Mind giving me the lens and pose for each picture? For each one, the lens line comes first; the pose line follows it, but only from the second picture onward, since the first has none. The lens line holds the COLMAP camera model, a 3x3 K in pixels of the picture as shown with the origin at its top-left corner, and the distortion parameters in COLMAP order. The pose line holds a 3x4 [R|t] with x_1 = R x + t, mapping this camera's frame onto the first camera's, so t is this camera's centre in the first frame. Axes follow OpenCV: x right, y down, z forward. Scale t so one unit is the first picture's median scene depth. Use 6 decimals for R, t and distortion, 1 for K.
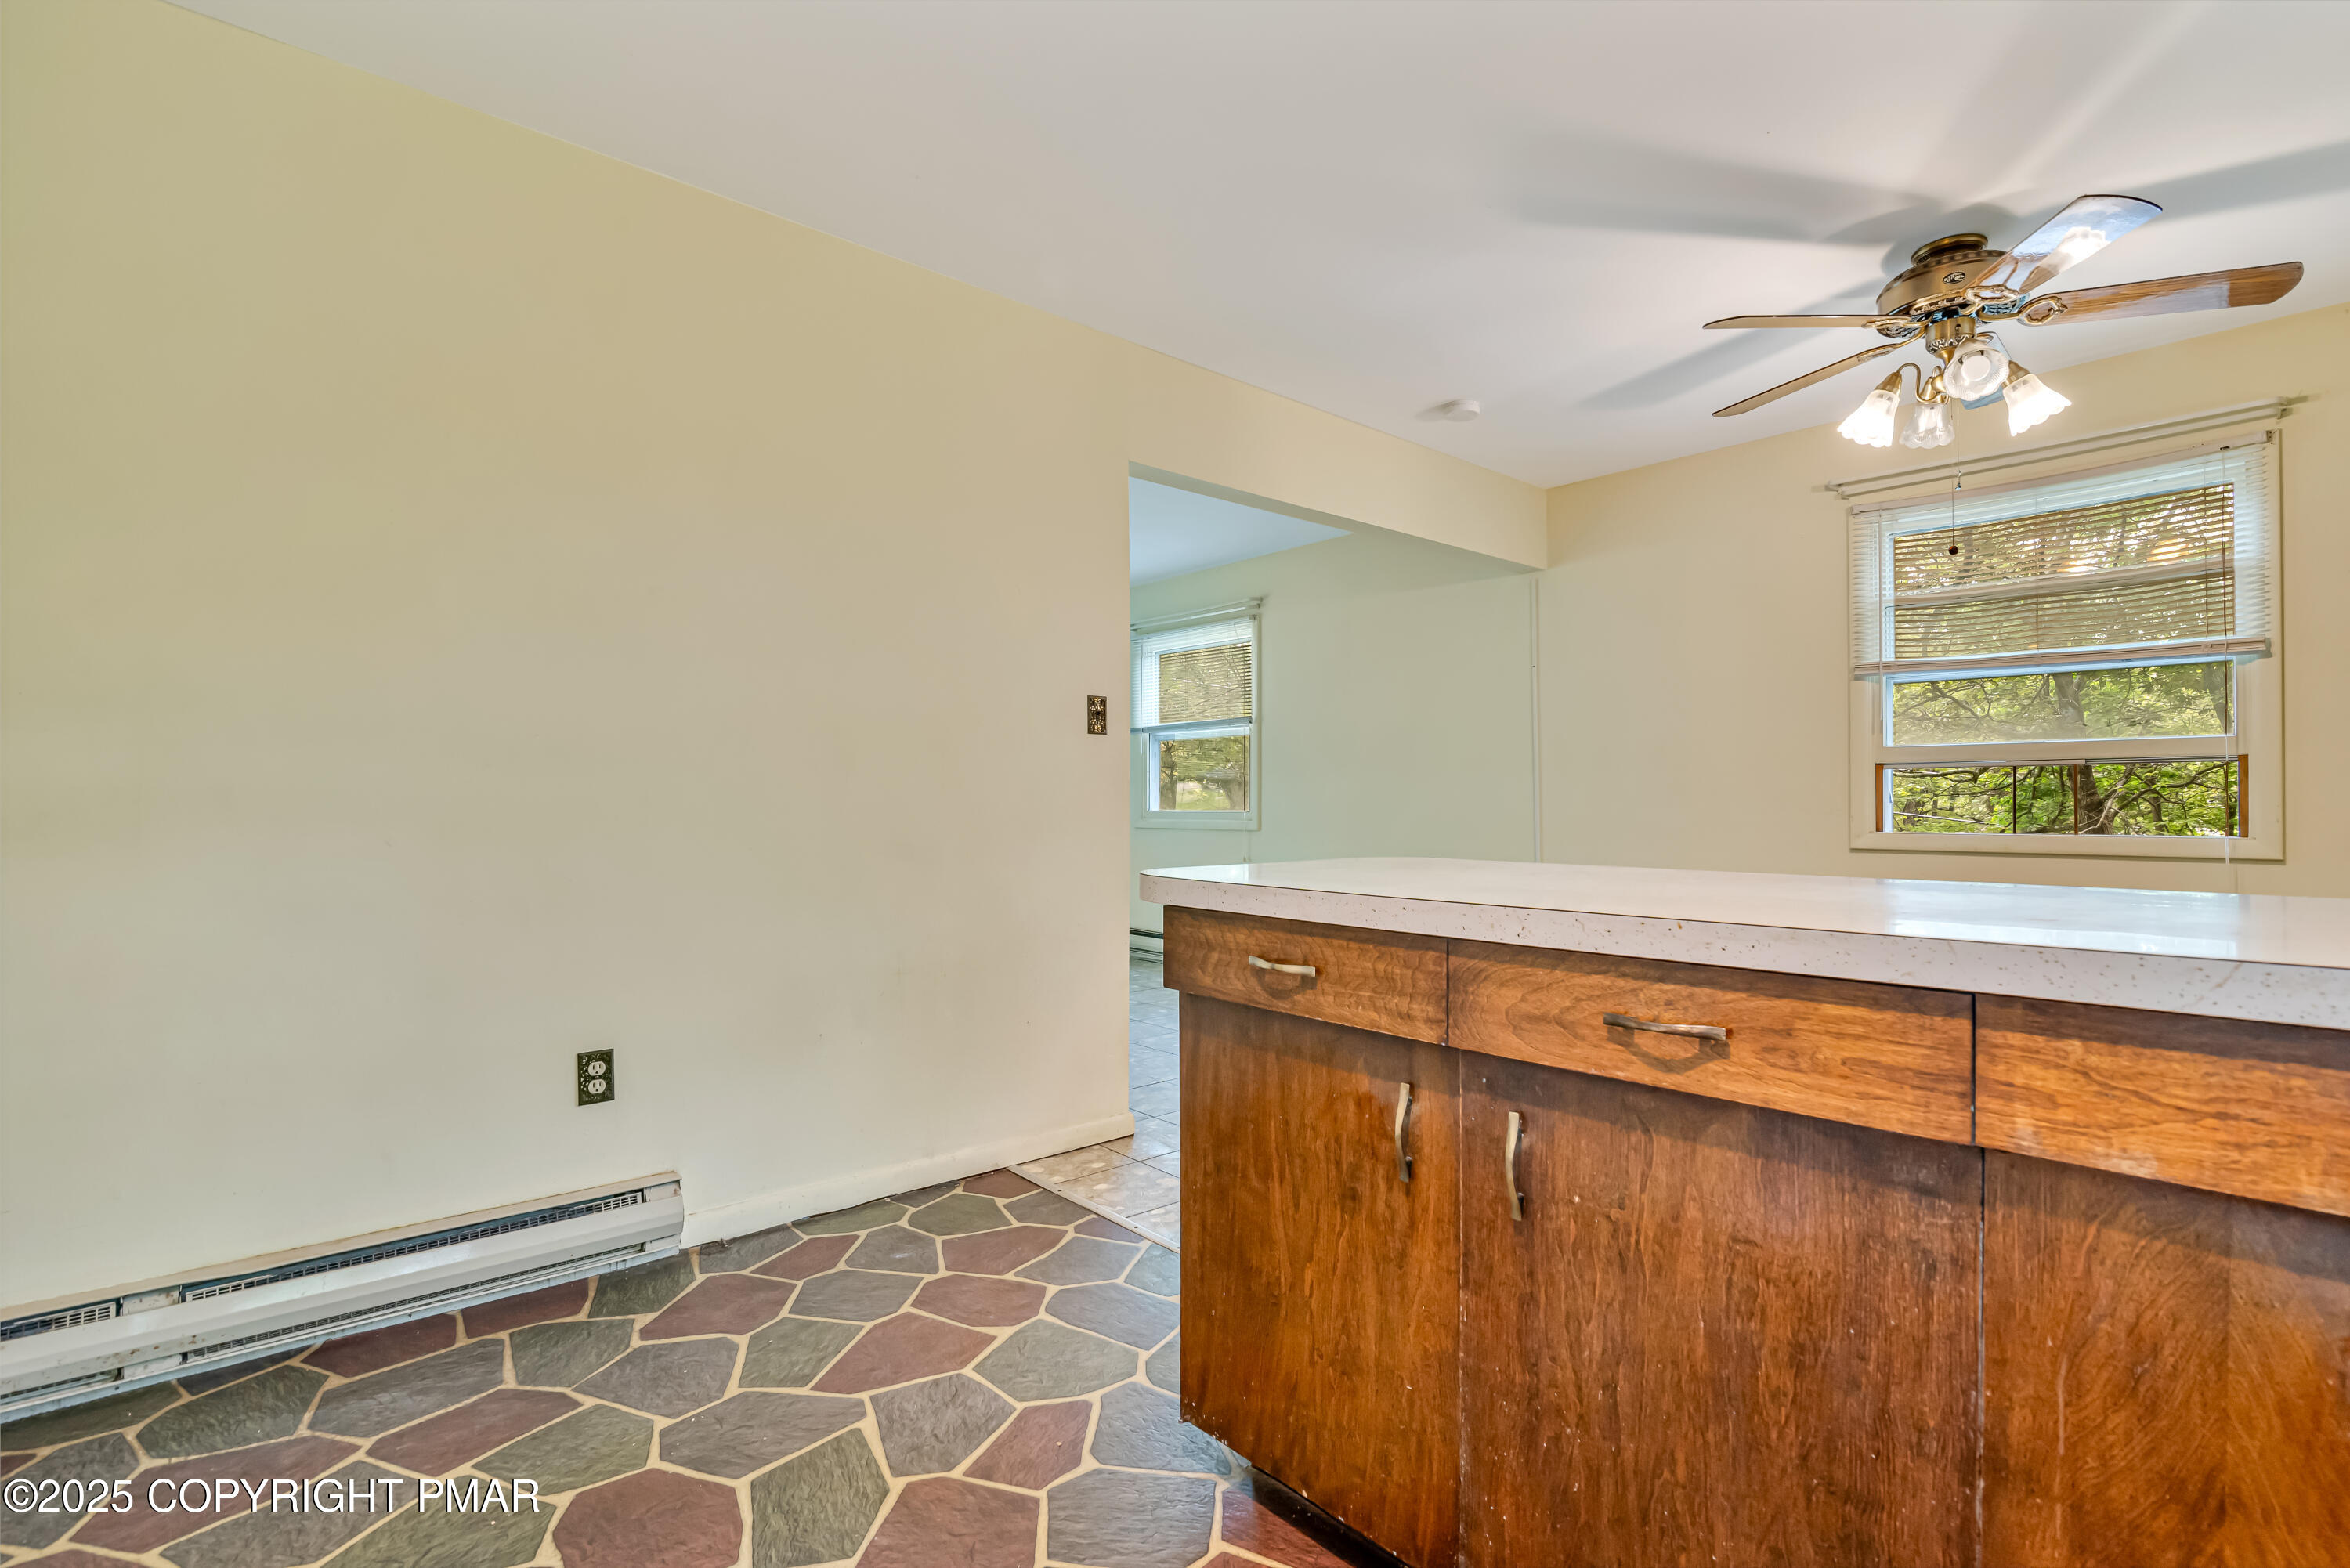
lens RADIAL K [[1079.0, 0, 1171.1], [0, 1079.0, 801.4], [0, 0, 1]] dist [-0.017794, -0.000222]
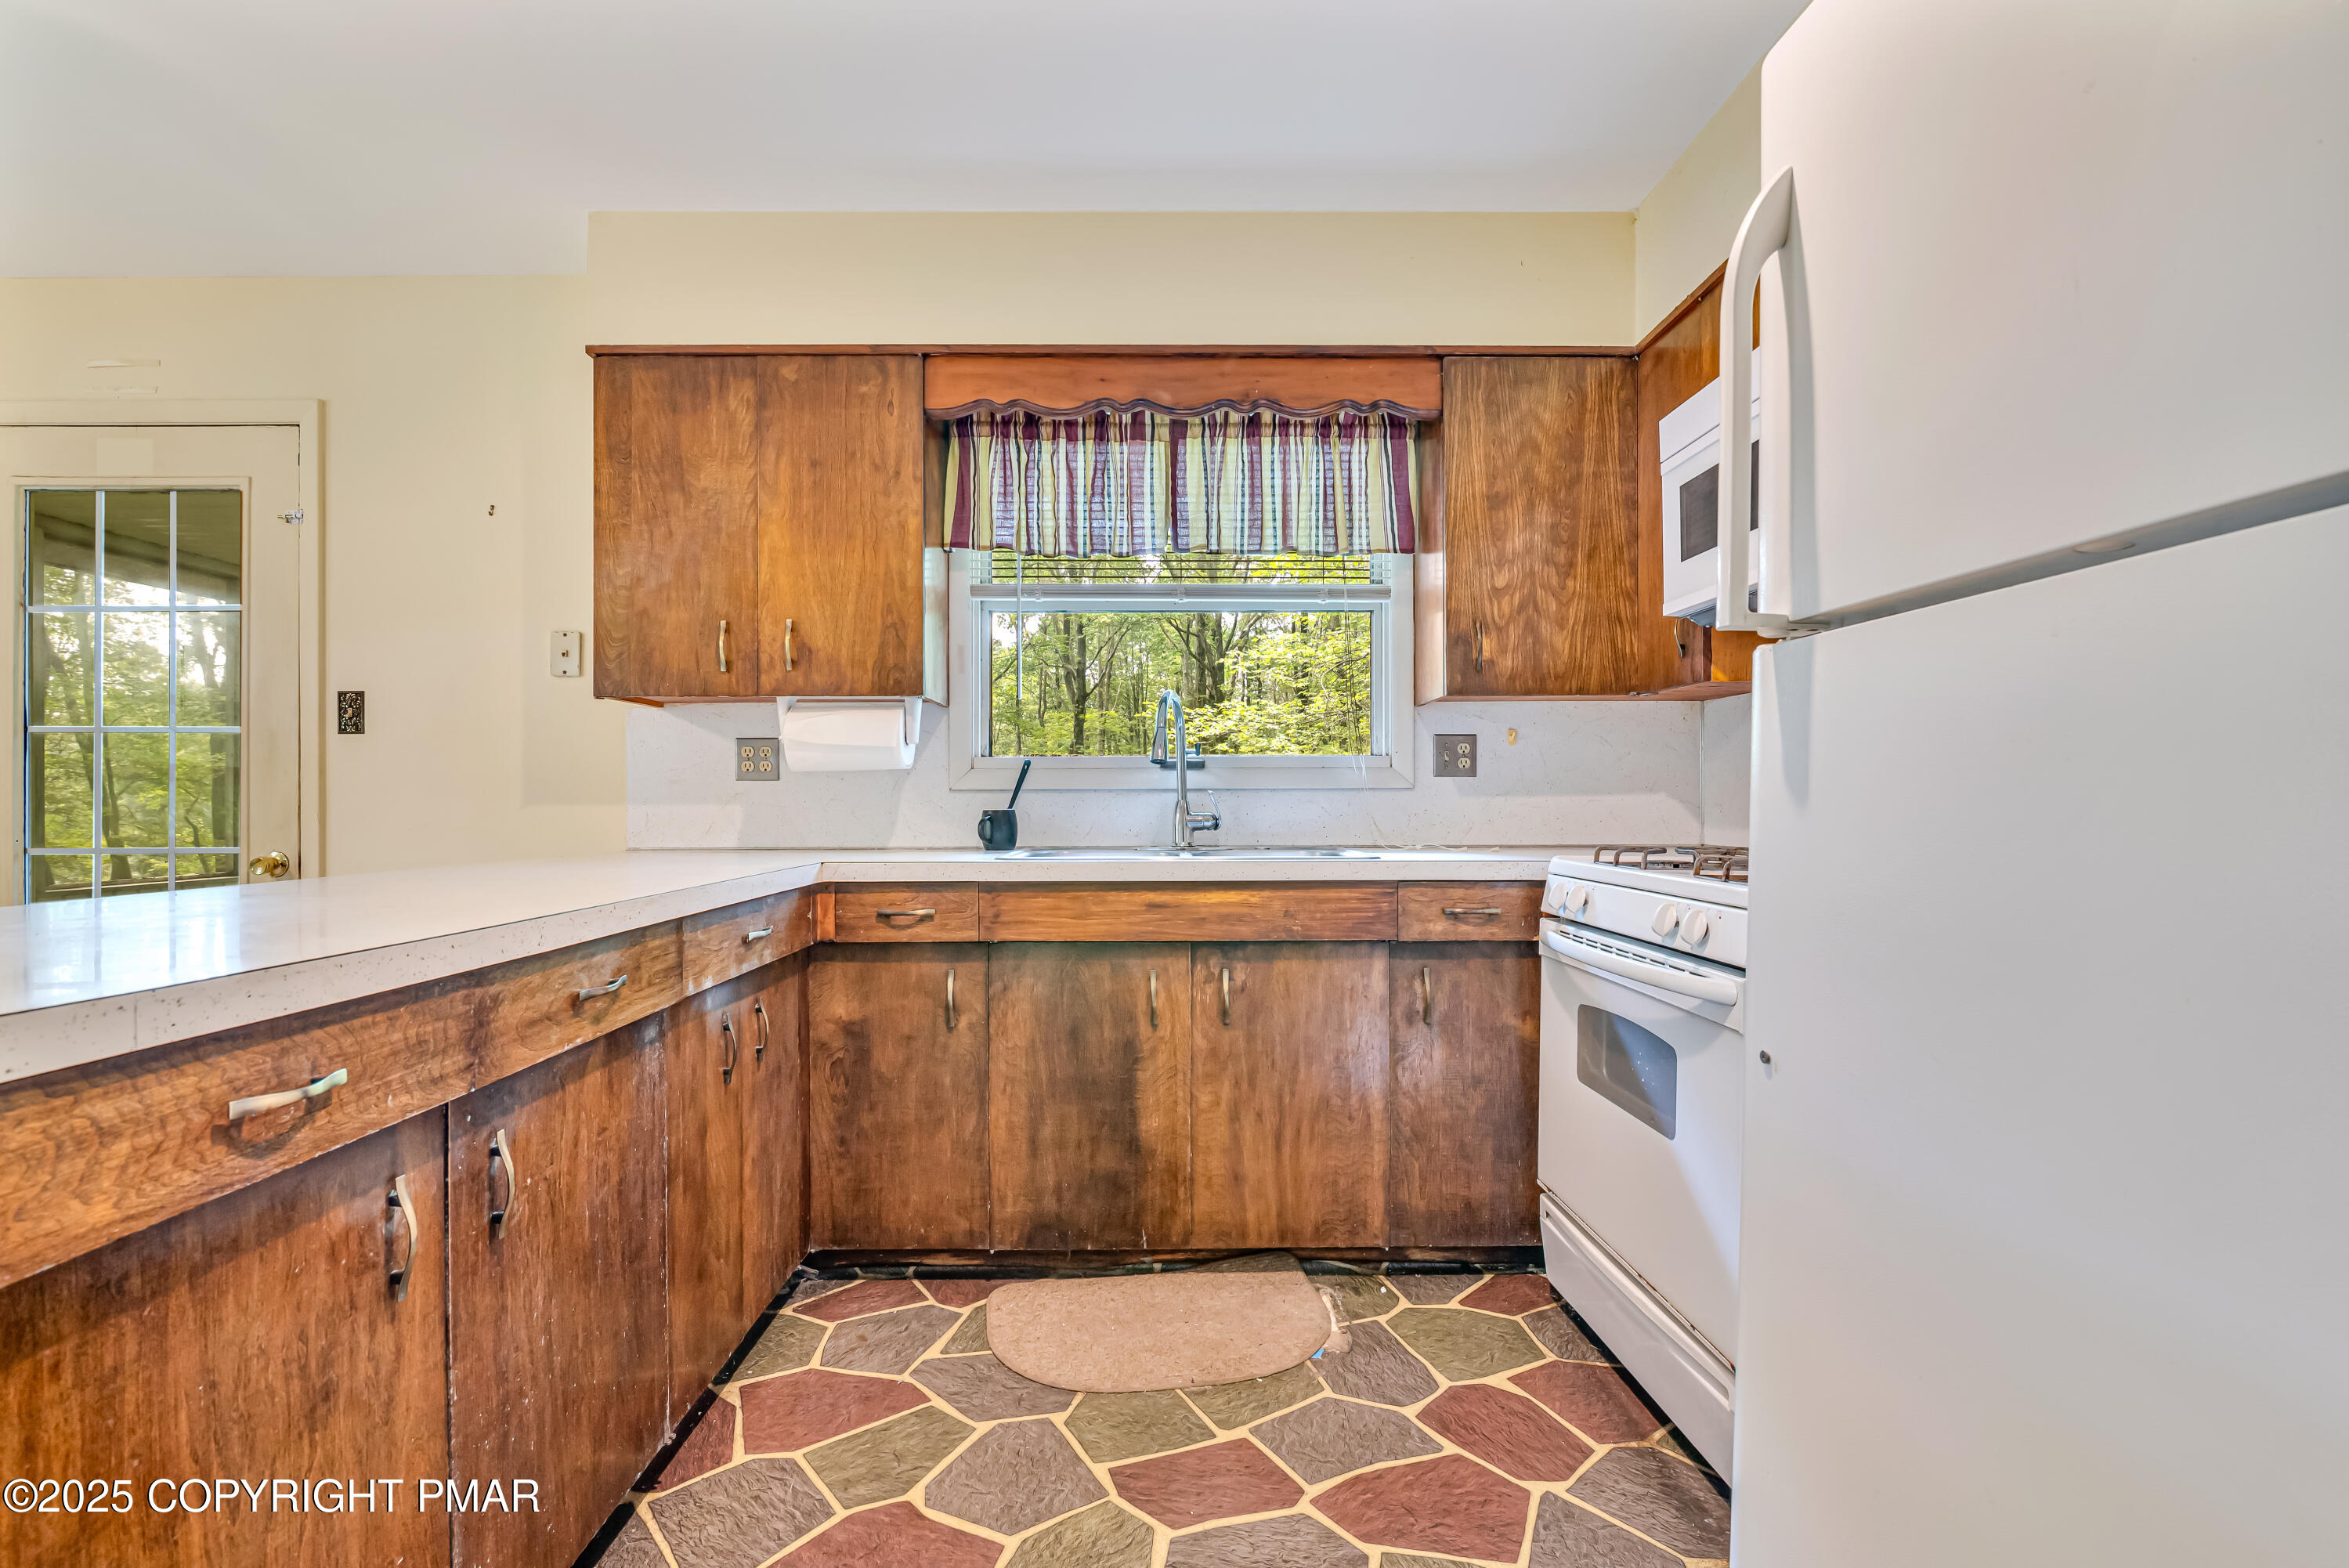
lens RADIAL K [[1087.1, 0, 1167.6], [0, 1087.1, 804.8], [0, 0, 1]] dist [-0.012325, -0.000193]
pose [[-0.765053, 0.001115, 0.643967, -0.634530], [0.002204, 0.999997, 0.000887, -0.008227], [-0.643964, 0.002098, -0.765053, 1.094008]]
